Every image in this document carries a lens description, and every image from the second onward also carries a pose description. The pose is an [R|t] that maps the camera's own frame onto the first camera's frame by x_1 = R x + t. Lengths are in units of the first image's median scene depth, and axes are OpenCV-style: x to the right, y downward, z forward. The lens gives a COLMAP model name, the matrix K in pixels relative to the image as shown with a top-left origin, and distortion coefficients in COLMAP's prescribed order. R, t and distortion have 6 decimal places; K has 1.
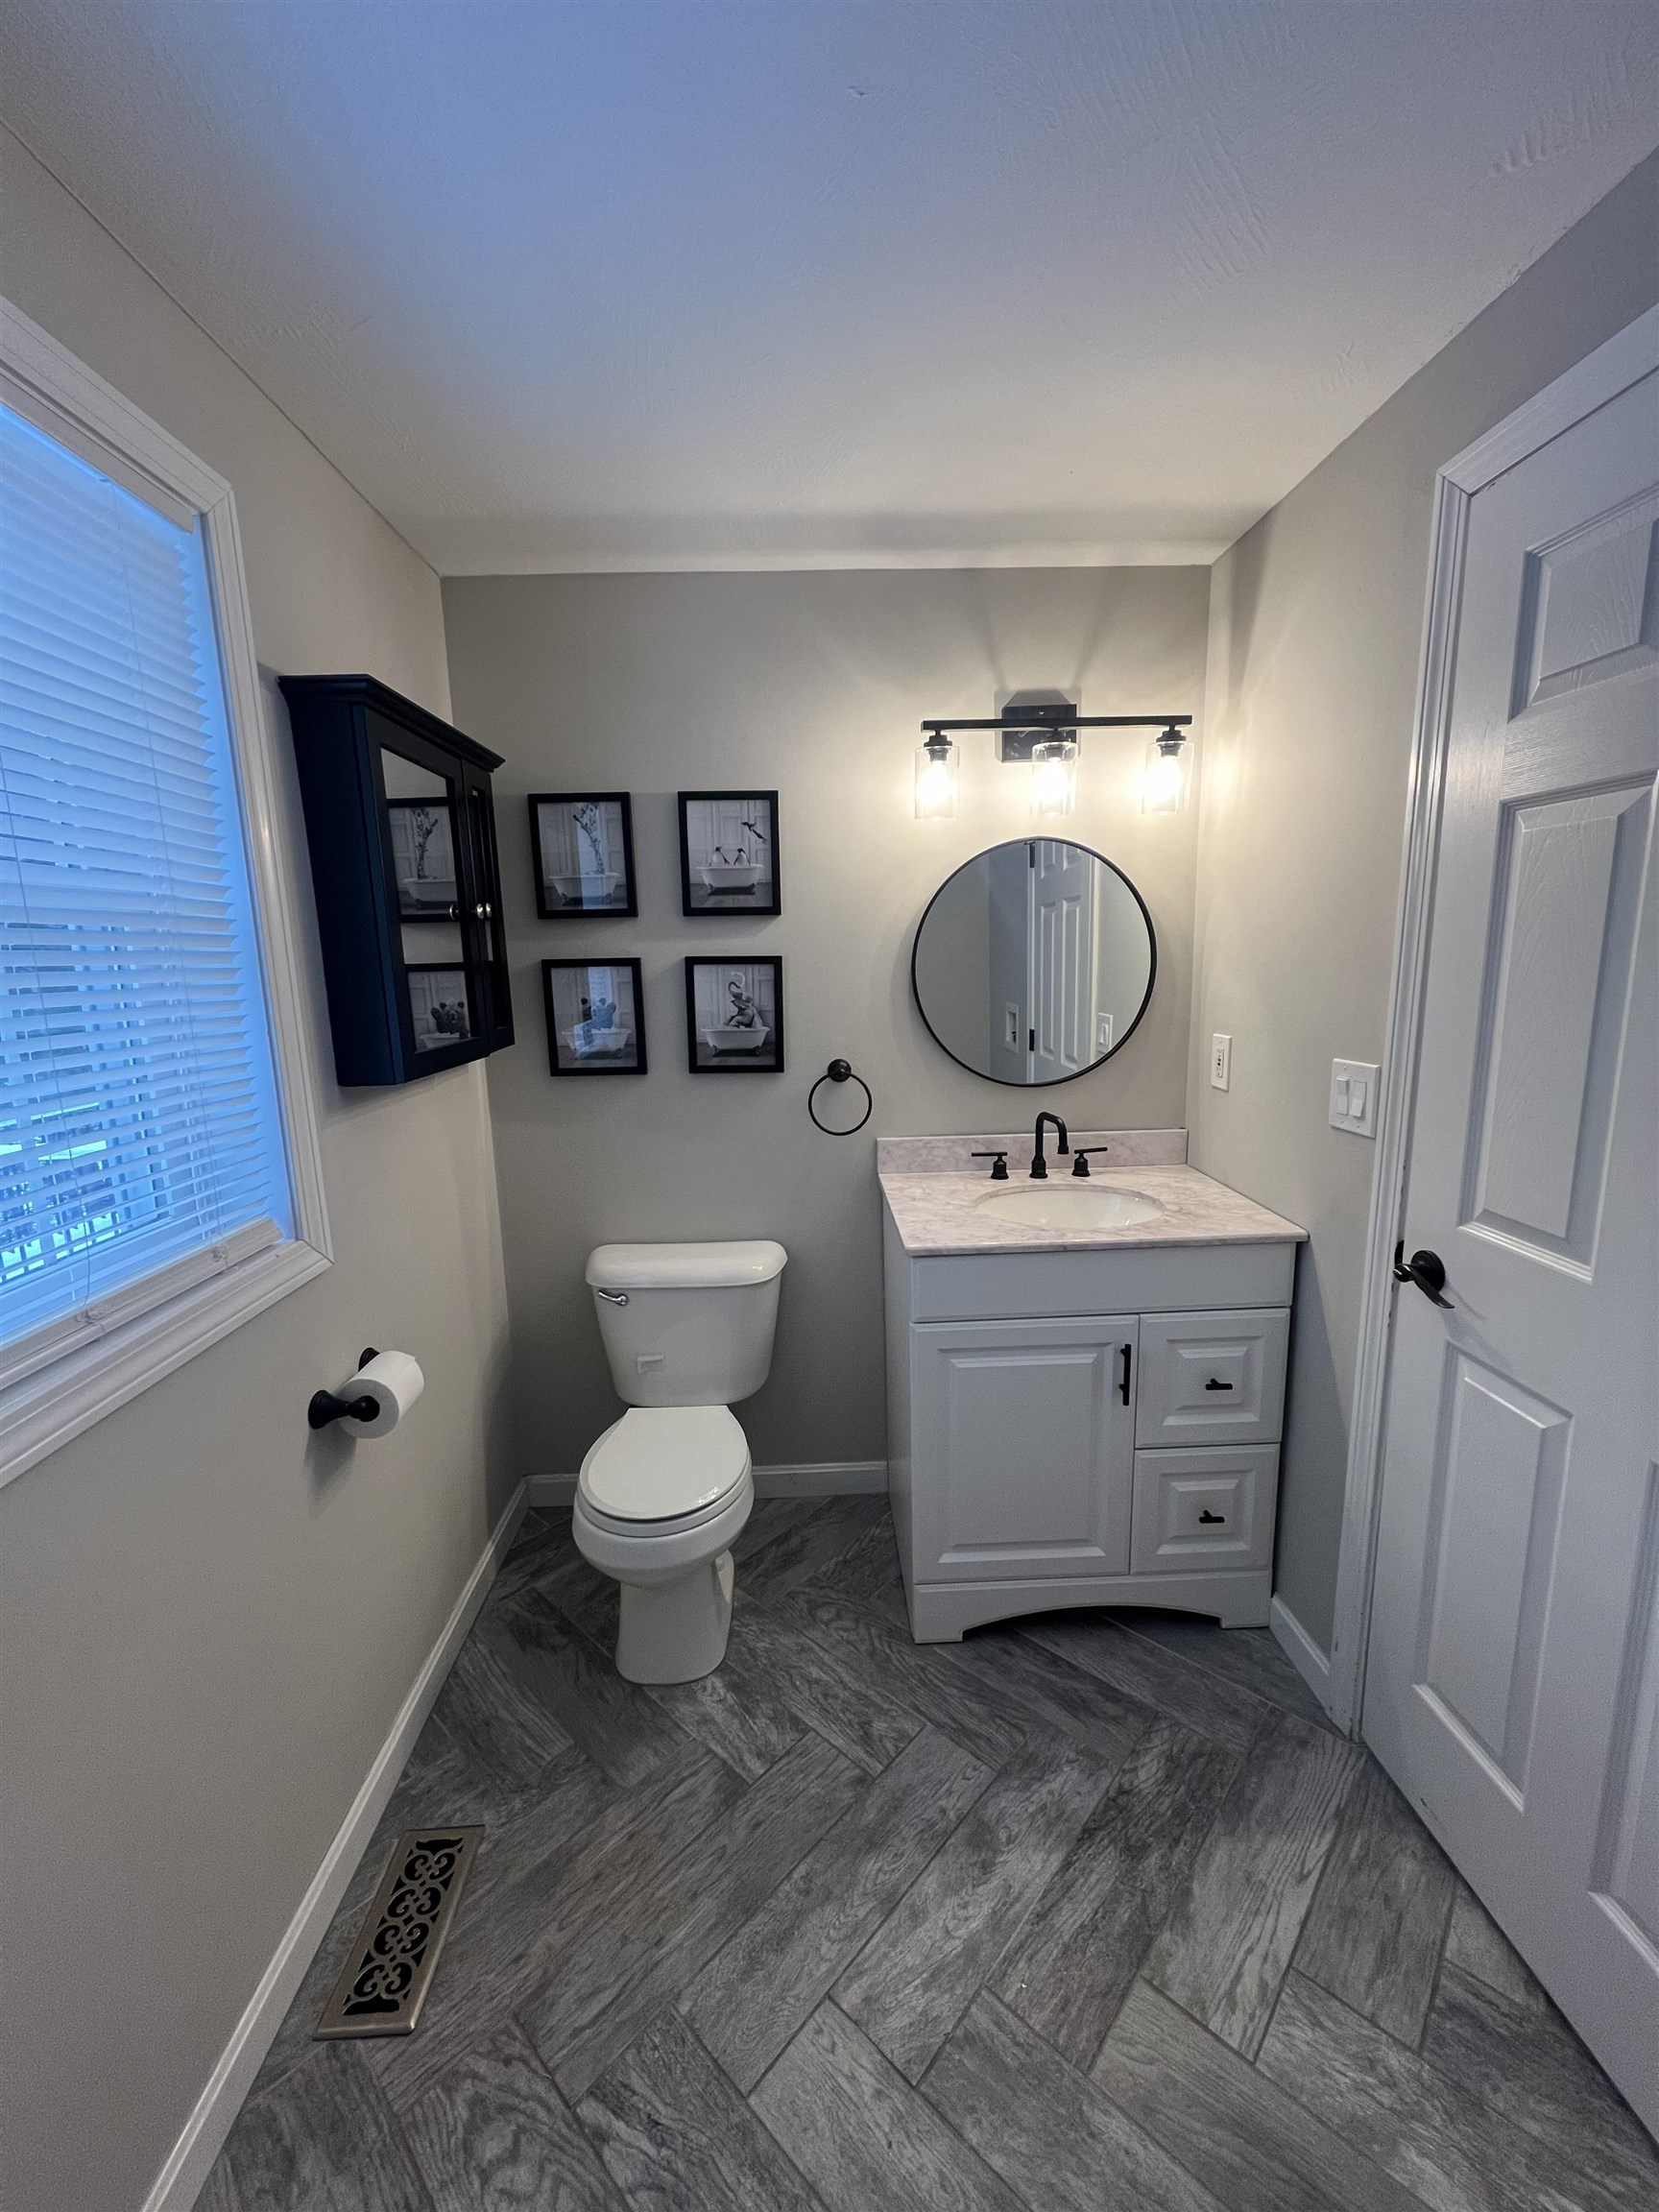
lens RADIAL K [[880.9, 0, 823.5], [0, 880.9, 1110.6], [0, 0, 1]] dist [-0.000758, 0.000055]
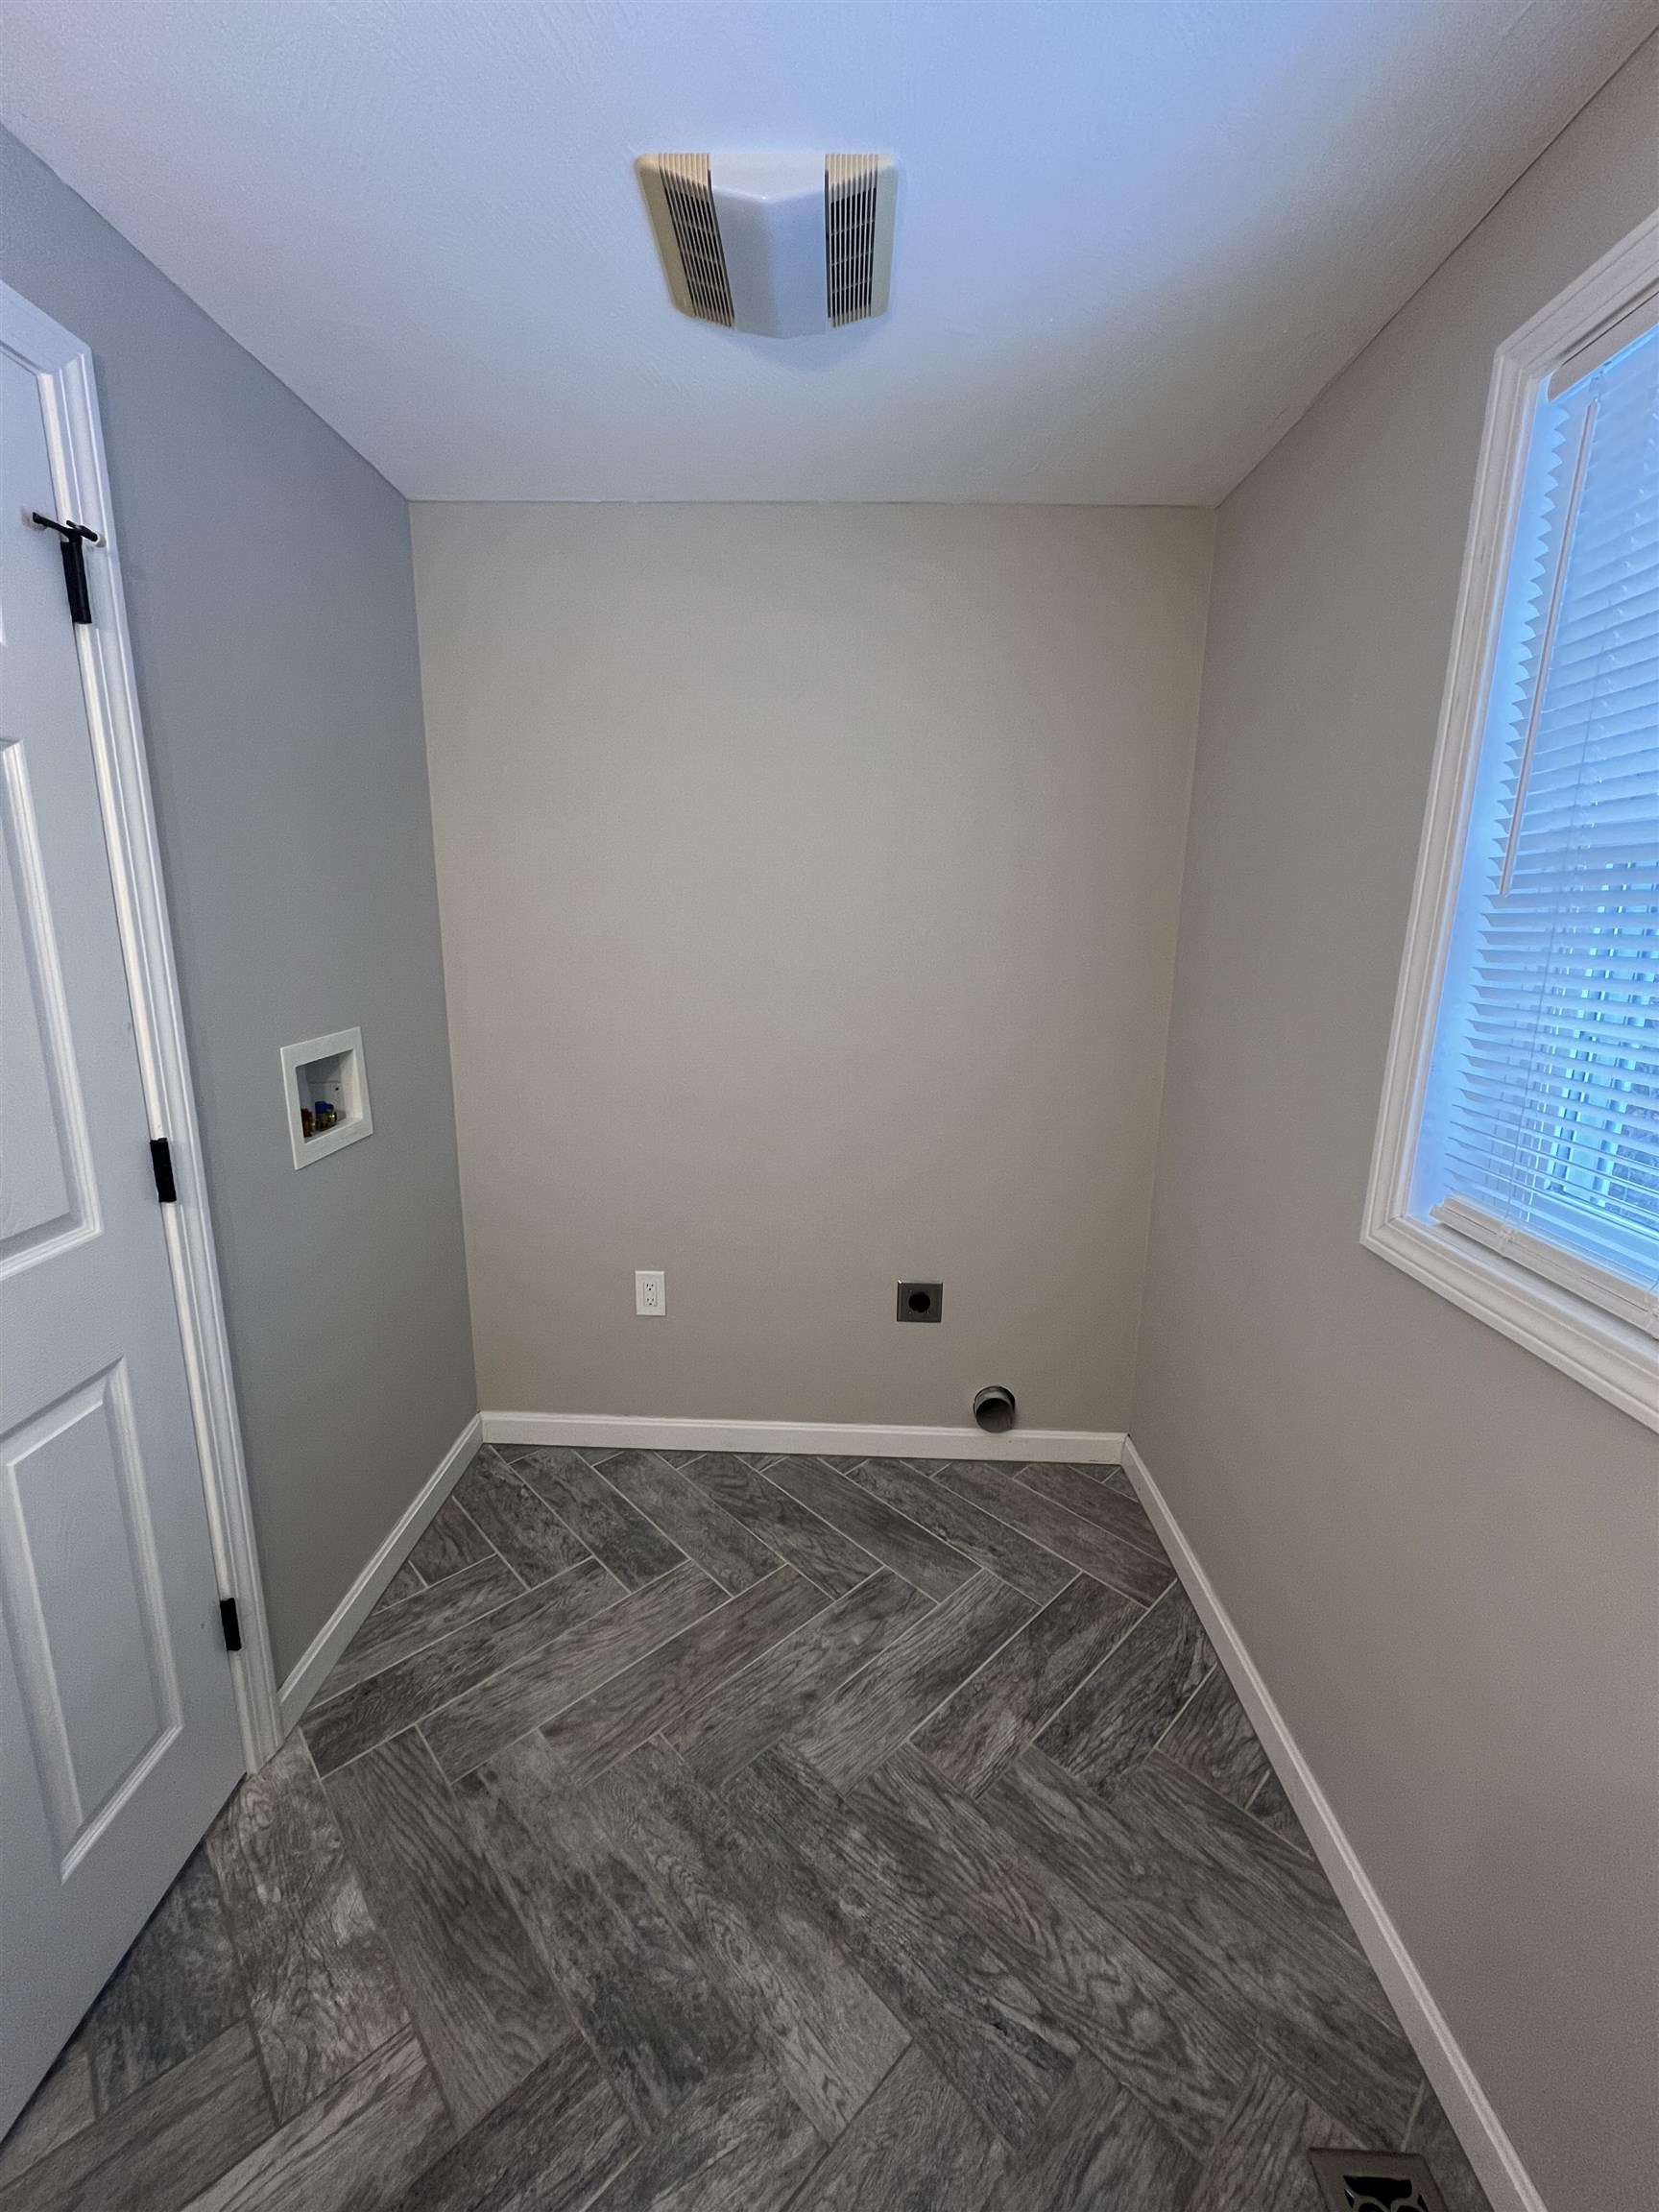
lens RADIAL K [[880.9, 0, 817.6], [0, 880.9, 1101.4], [0, 0, 1]] dist [-0.000758, 0.000055]
pose [[-0.998077, 0.001886, 0.061963, -0.042371], [0.024994, 0.926939, 0.374378, -0.268588], [-0.056730, 0.375207, -0.925203, 1.543182]]
